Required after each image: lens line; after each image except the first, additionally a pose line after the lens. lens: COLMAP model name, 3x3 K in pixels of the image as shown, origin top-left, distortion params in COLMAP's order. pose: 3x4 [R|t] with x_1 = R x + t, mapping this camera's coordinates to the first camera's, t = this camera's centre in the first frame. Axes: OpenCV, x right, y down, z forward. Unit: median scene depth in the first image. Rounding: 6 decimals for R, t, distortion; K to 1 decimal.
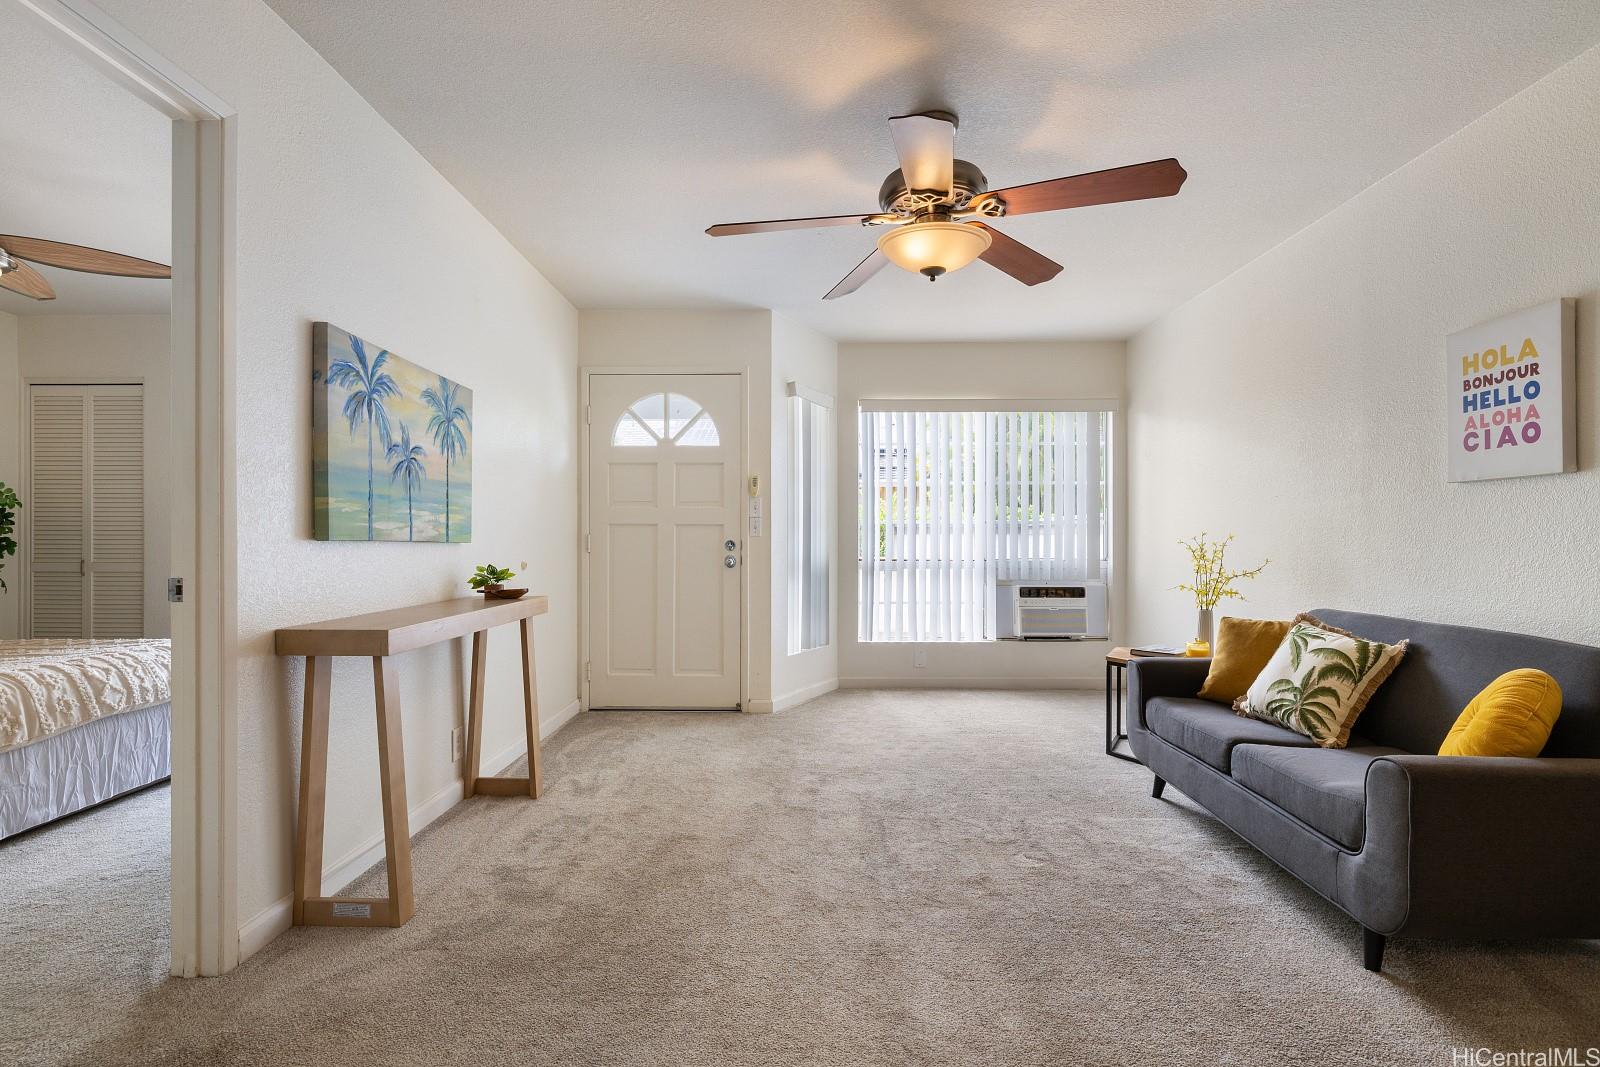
lens RADIAL K [[756.3, 0, 803.8], [0, 756.3, 540.1], [0, 0, 1]] dist [-0.003752, 0.000884]
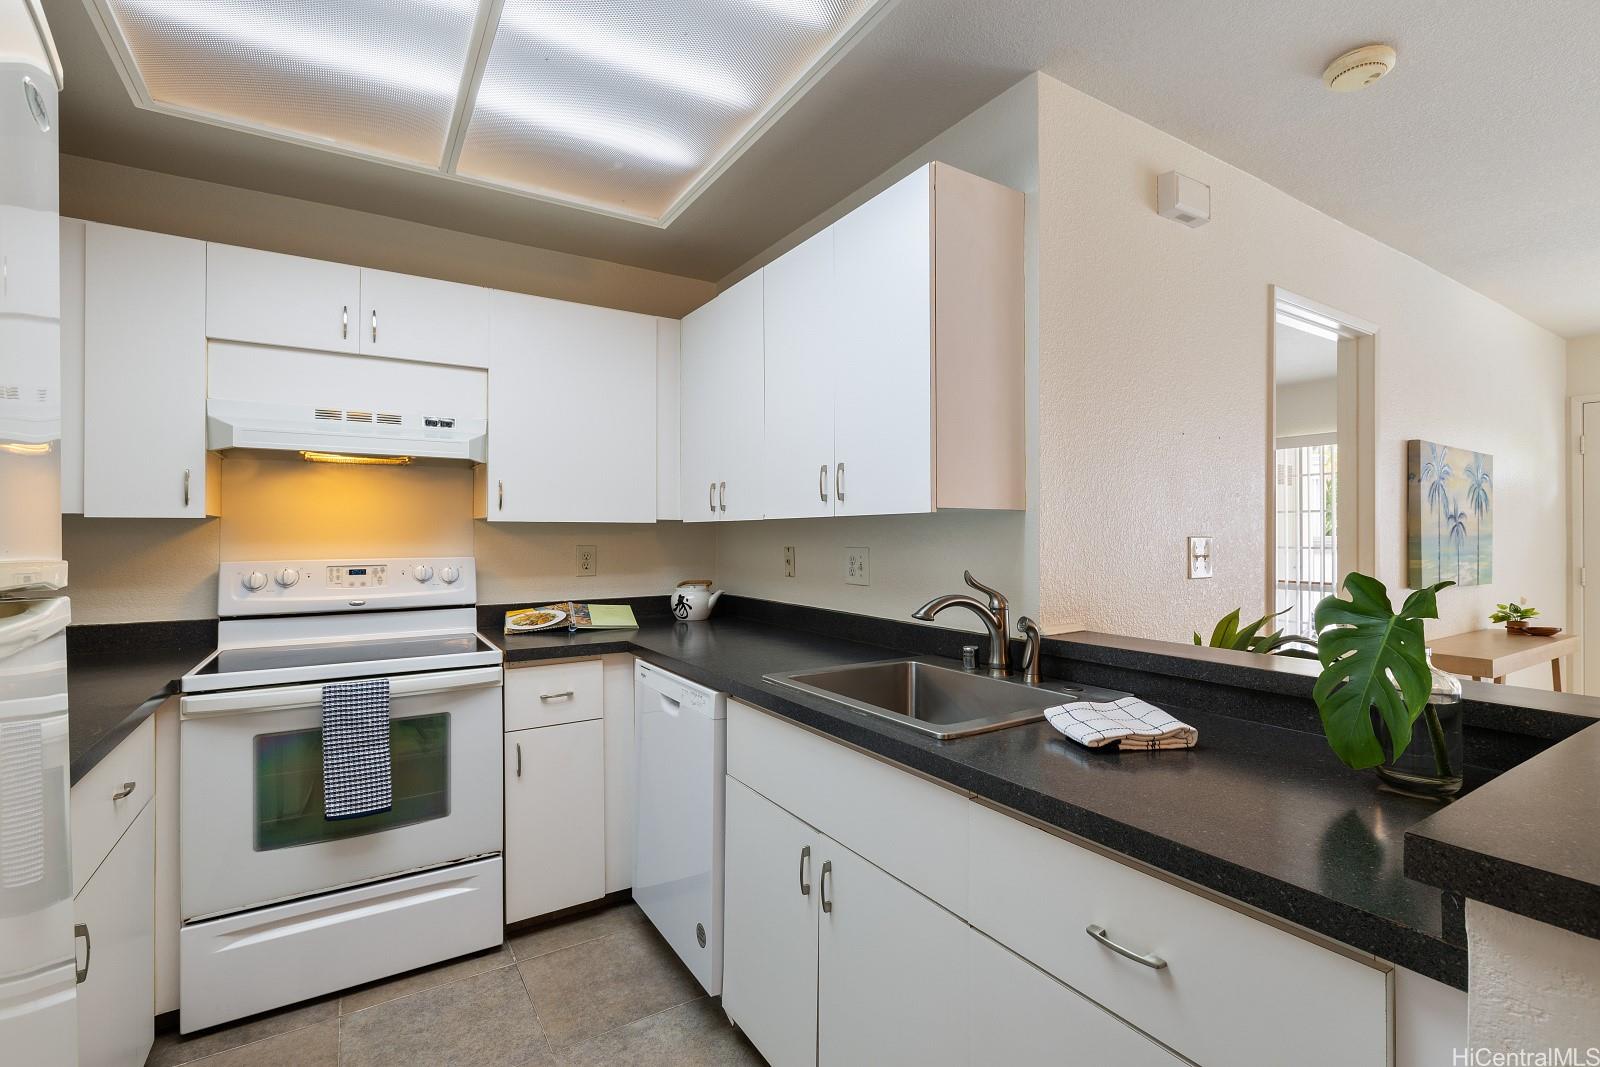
lens RADIAL K [[717.4, 0, 806.3], [0, 717.4, 526.3], [0, 0, 1]] dist [-0.003073, -0.000858]
pose [[0.541871, -0.004711, -0.840448, -0.087128], [-0.004372, 0.999955, -0.008424, -0.079637], [0.840450, 0.008239, 0.541826, -0.560462]]
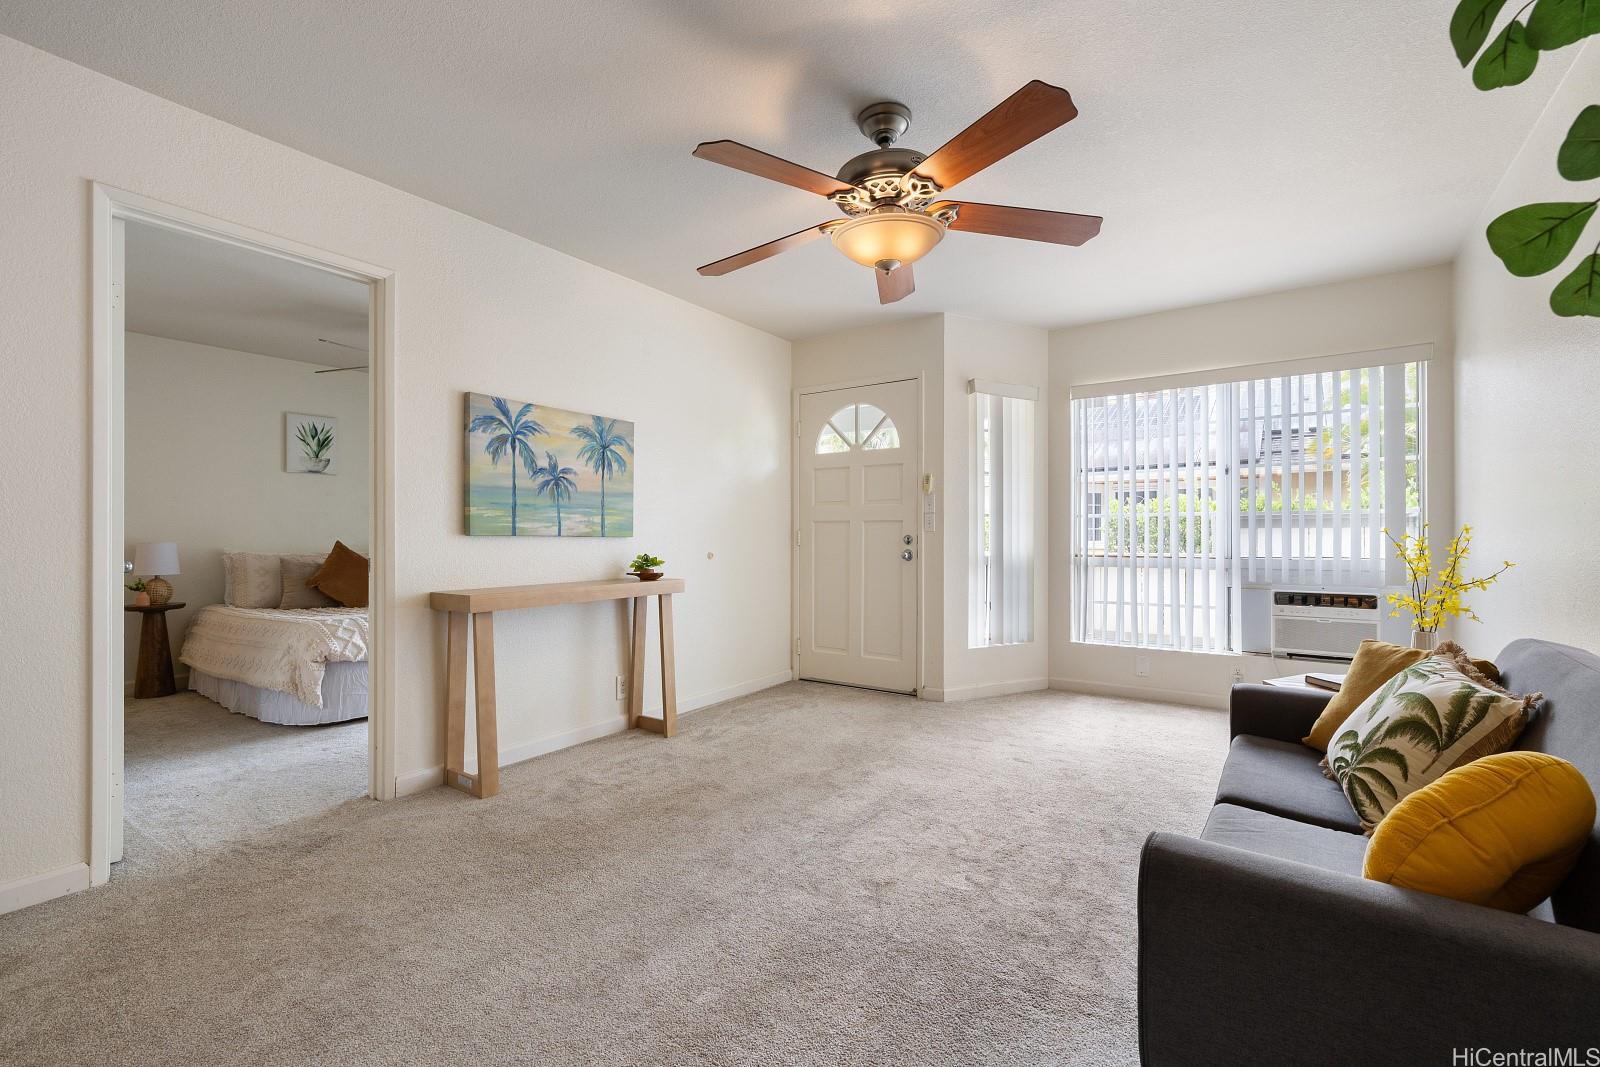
lens RADIAL K [[697.3, 0, 796.5], [0, 697.3, 531.7], [0, 0, 1]] dist [0.008469, -0.000490]
pose [[0.828926, -0.004429, -0.559341, 0.530042], [0.001529, 0.999983, -0.005652, 0.001440], [0.559356, 0.003830, 0.828918, 0.154701]]
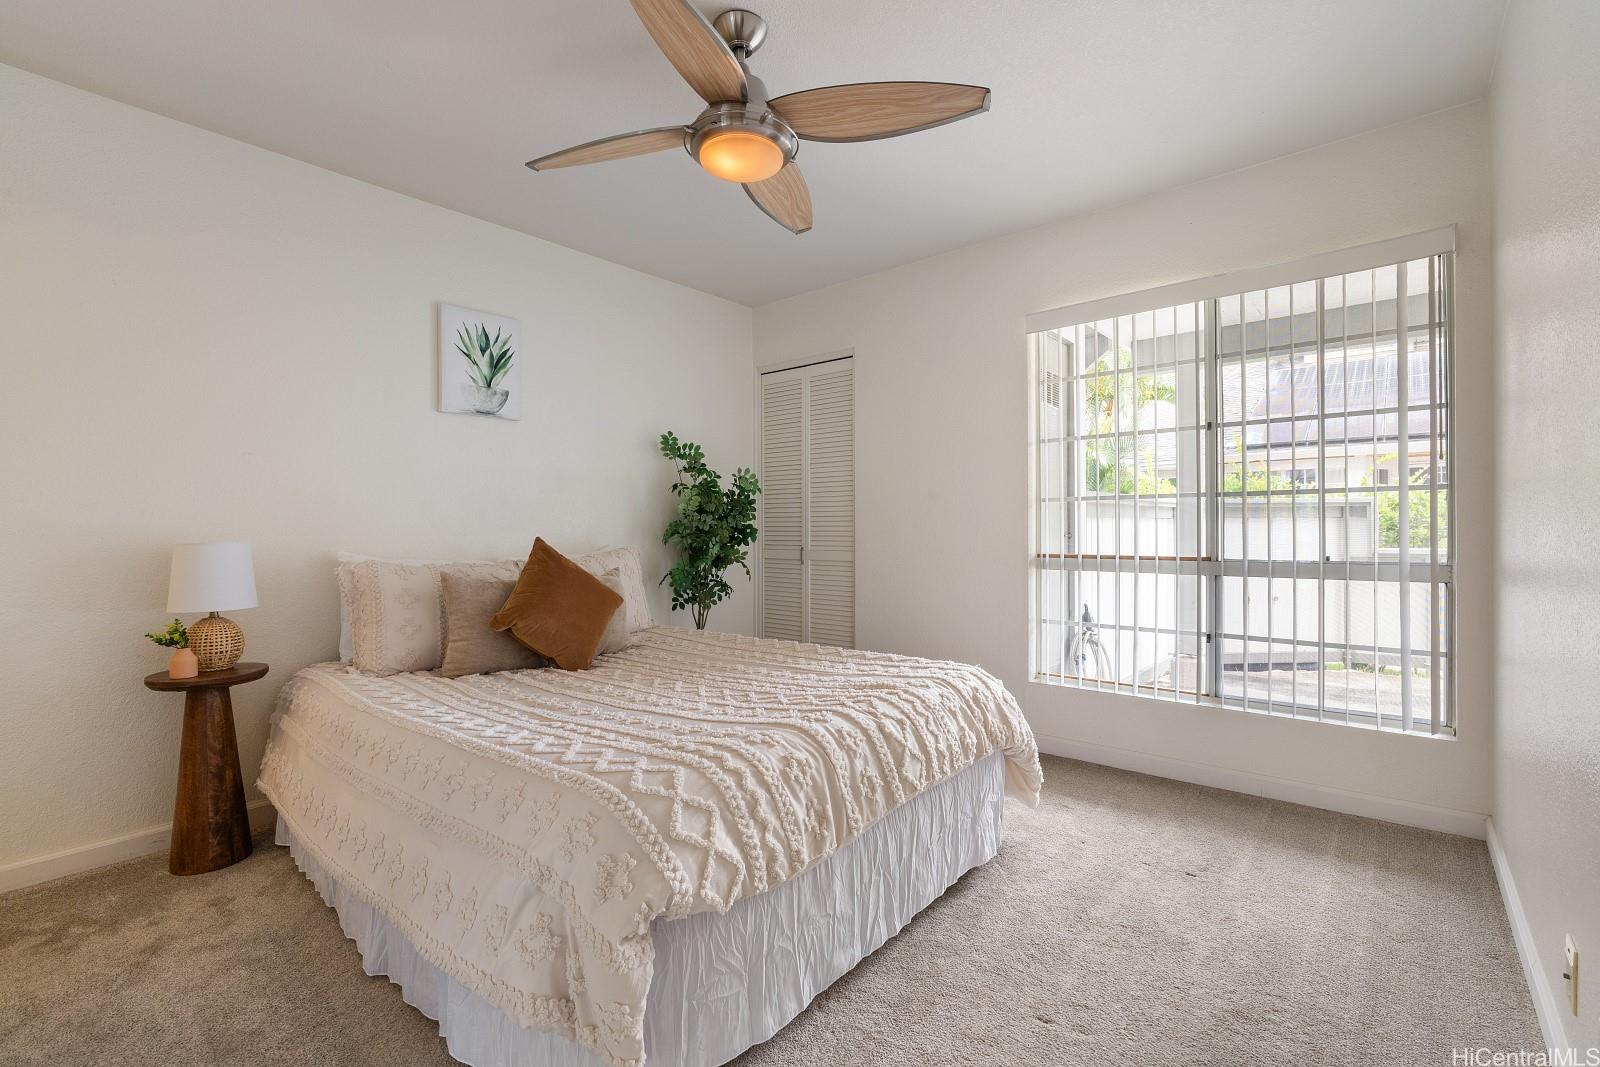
lens RADIAL K [[717.4, 0, 800.5], [0, 717.4, 524.0], [0, 0, 1]] dist [-0.003073, -0.000858]
pose [[0.769603, -0.007714, -0.638477, -0.622599], [0.005646, 0.999970, -0.005275, 0.001896], [0.638498, 0.000455, 0.769623, 0.486947]]
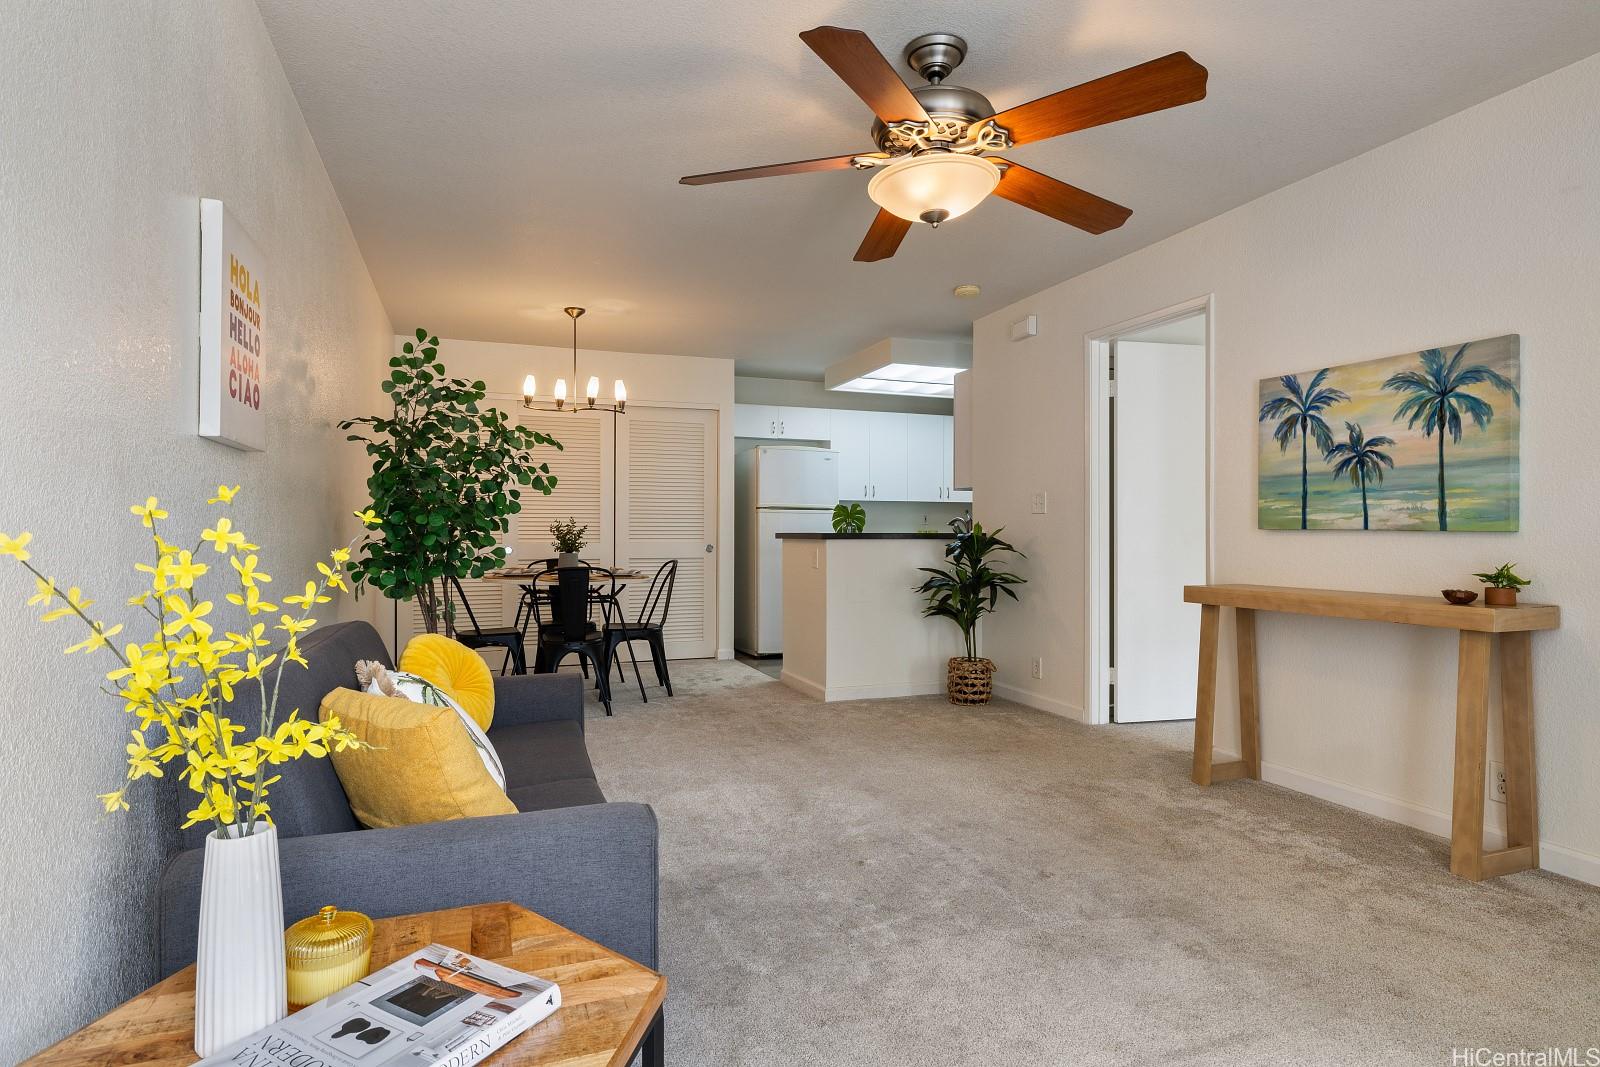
lens RADIAL K [[847.2, 0, 805.2], [0, 847.2, 535.6], [0, 0, 1]] dist [-0.032158, -0.000976]
pose [[-0.929497, 0.000615, -0.368830, 0.595889], [-0.001491, 0.999984, 0.005425, 0.003929], [0.368828, 0.005593, -0.929481, 1.659681]]
